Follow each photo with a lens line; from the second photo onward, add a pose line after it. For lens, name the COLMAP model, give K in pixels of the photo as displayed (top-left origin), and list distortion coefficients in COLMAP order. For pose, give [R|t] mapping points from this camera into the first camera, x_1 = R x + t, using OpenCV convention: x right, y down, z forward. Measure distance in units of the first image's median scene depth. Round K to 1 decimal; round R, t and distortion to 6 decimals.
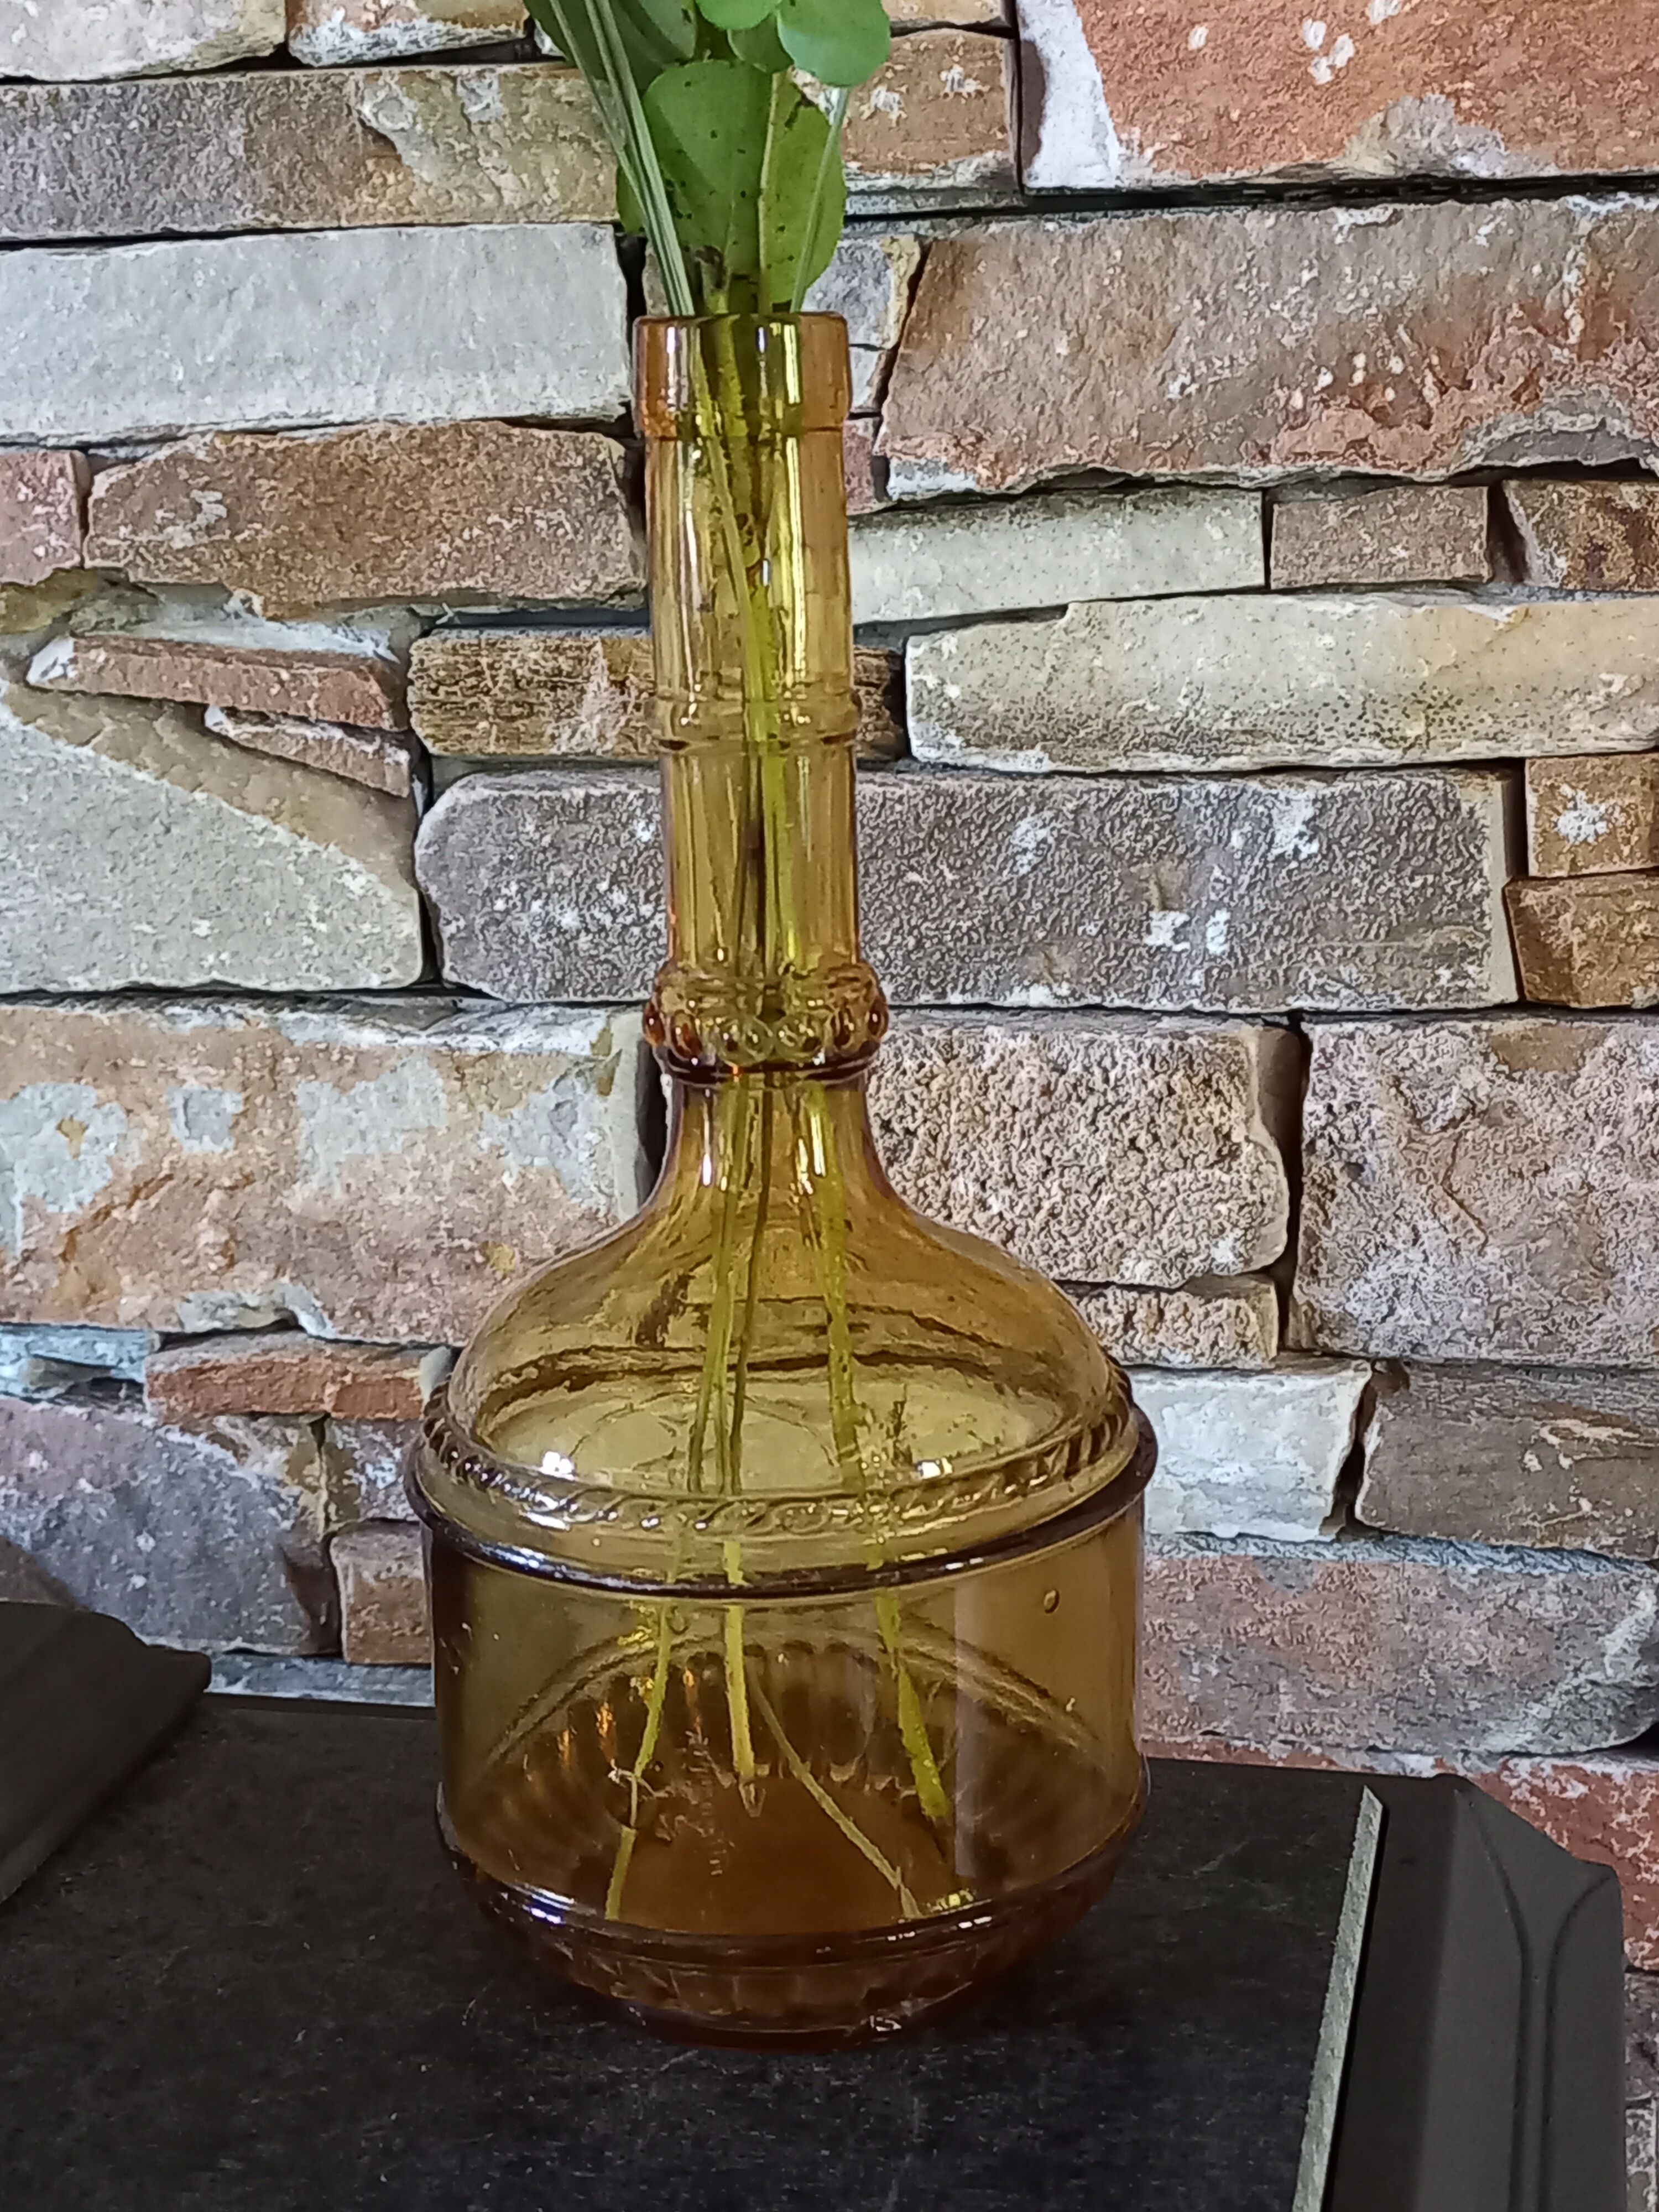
lens RADIAL K [[3233.6, 0, 829.5], [0, 3233.6, 1106.0], [0, 0, 1]] dist [0.078072, 0.099823]
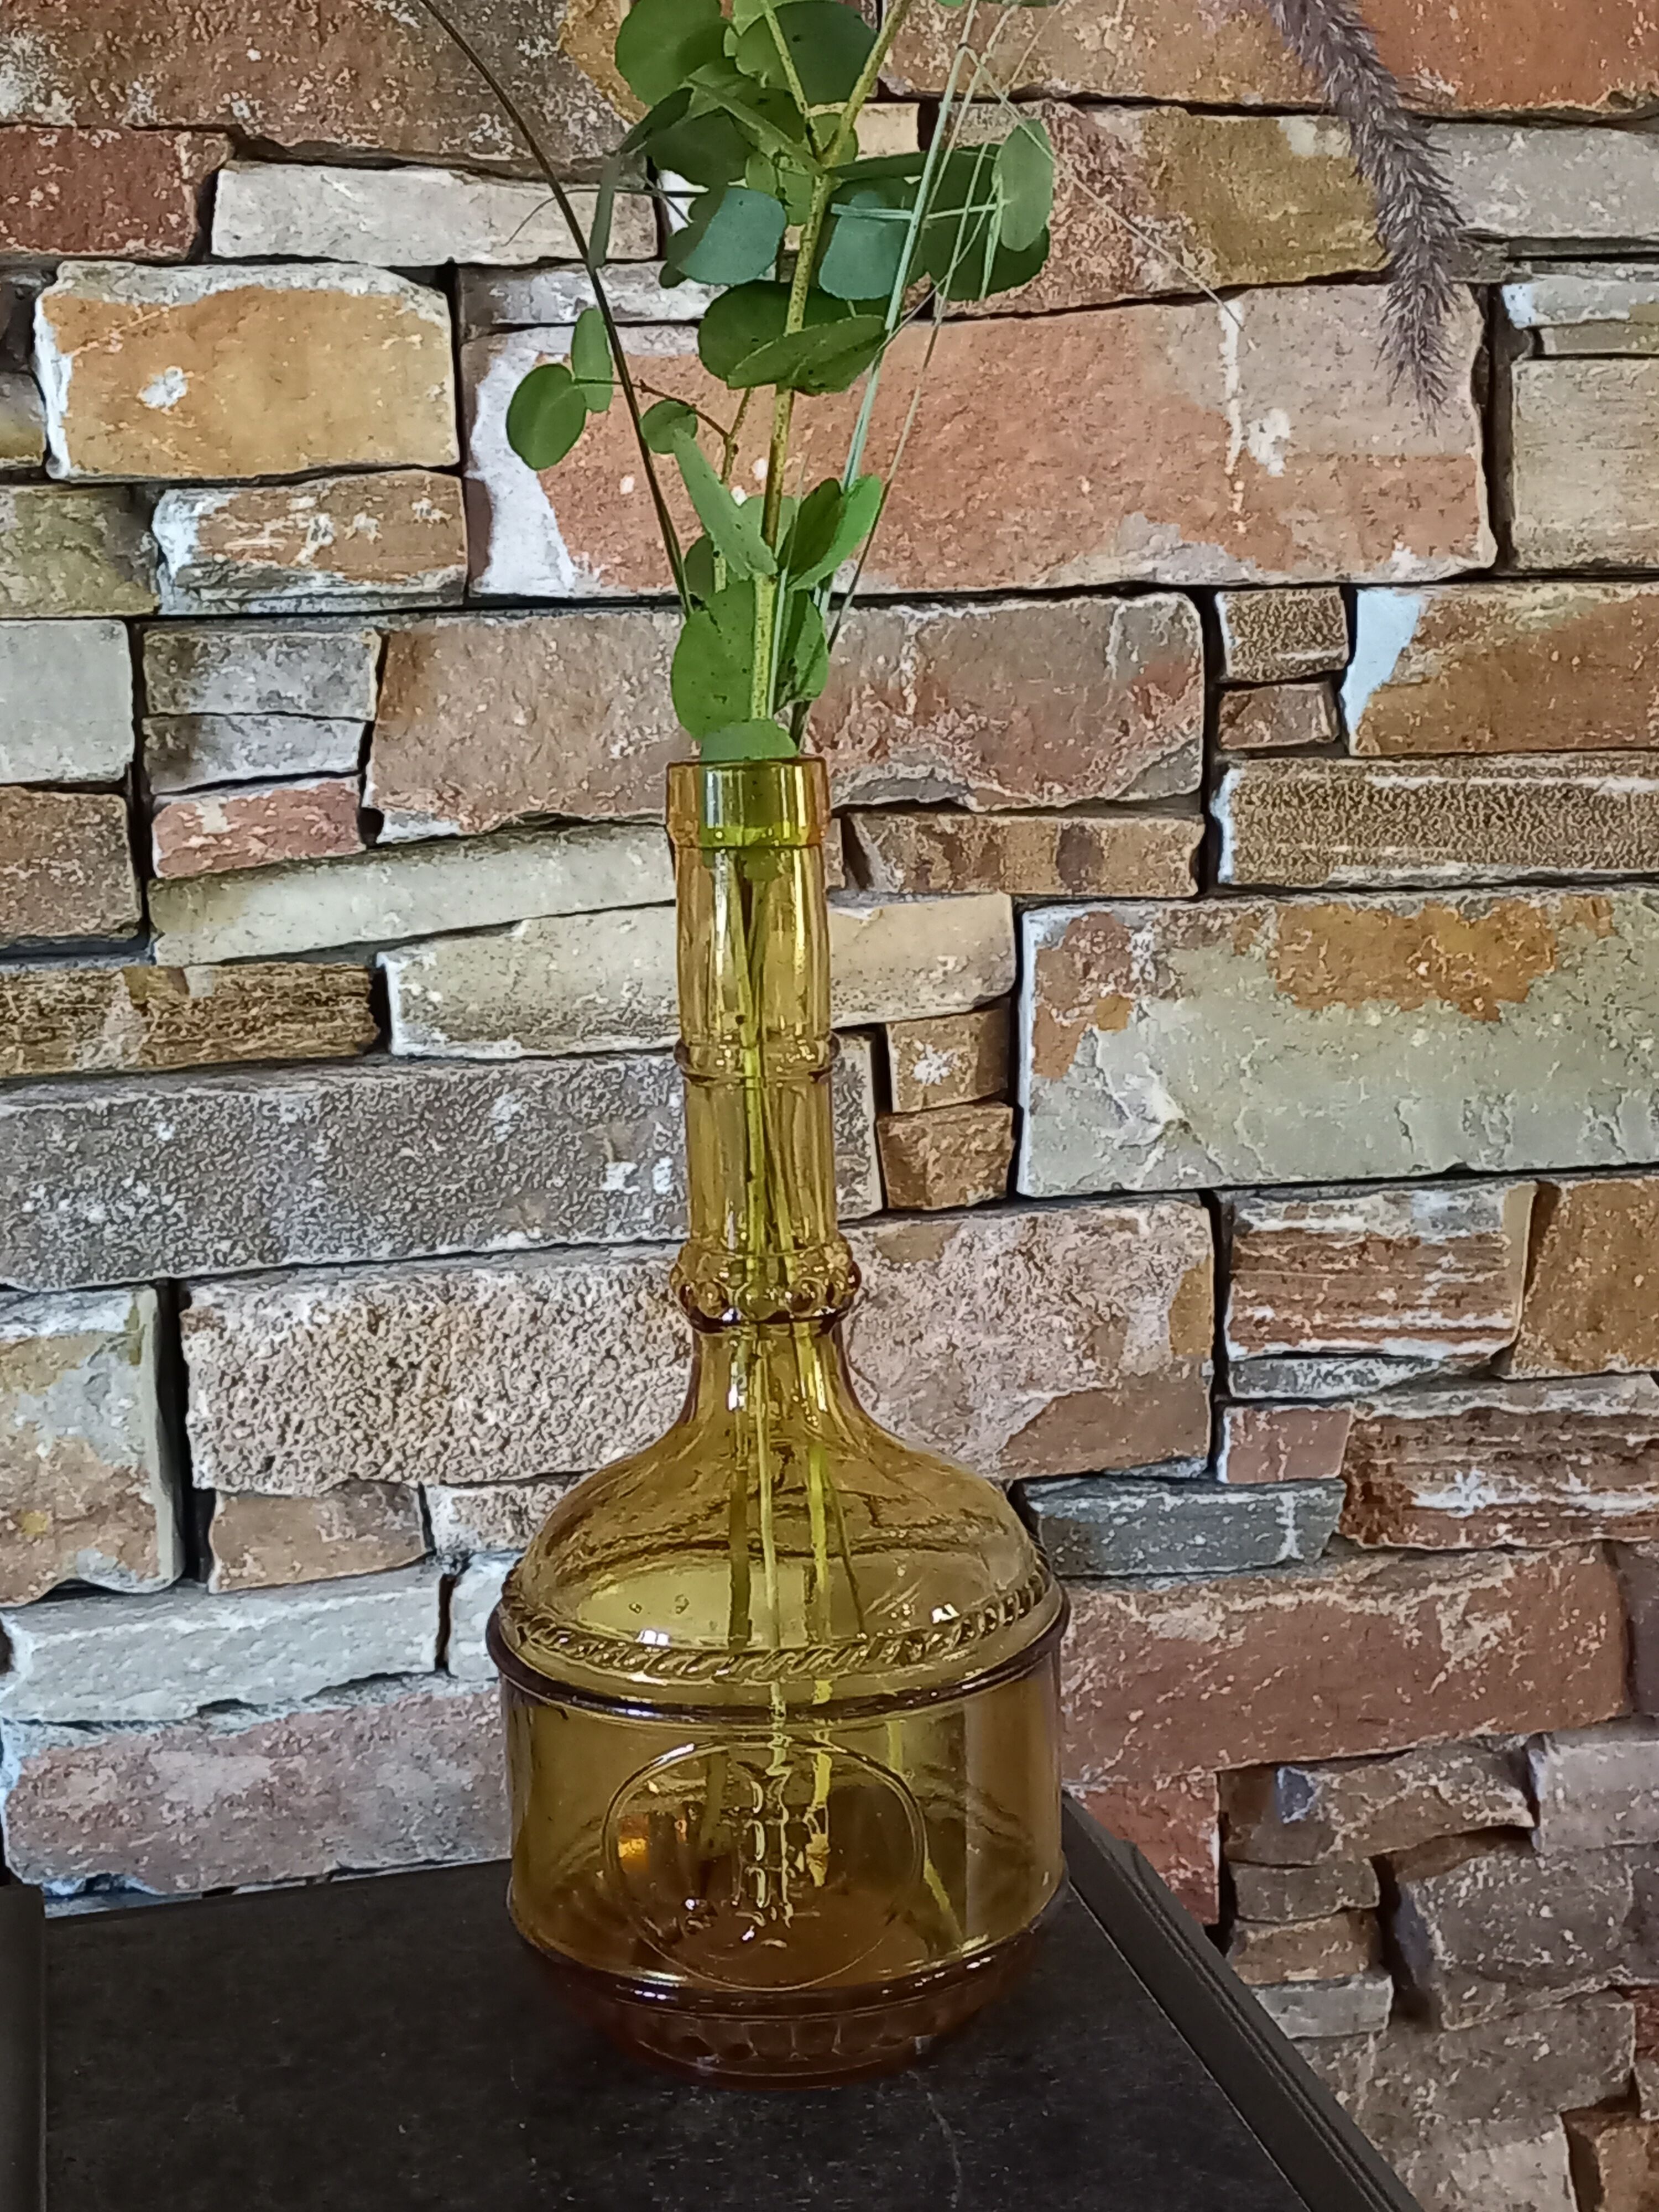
lens RADIAL K [[3233.6, 0, 829.5], [0, 3233.6, 1106.0], [0, 0, 1]] dist [0.078072, 0.099823]
pose [[0.894357, -0.077551, 0.440581, -0.365523], [0.104906, 0.993755, -0.038033, -0.026046], [-0.434880, 0.080235, 0.896907, -0.144187]]
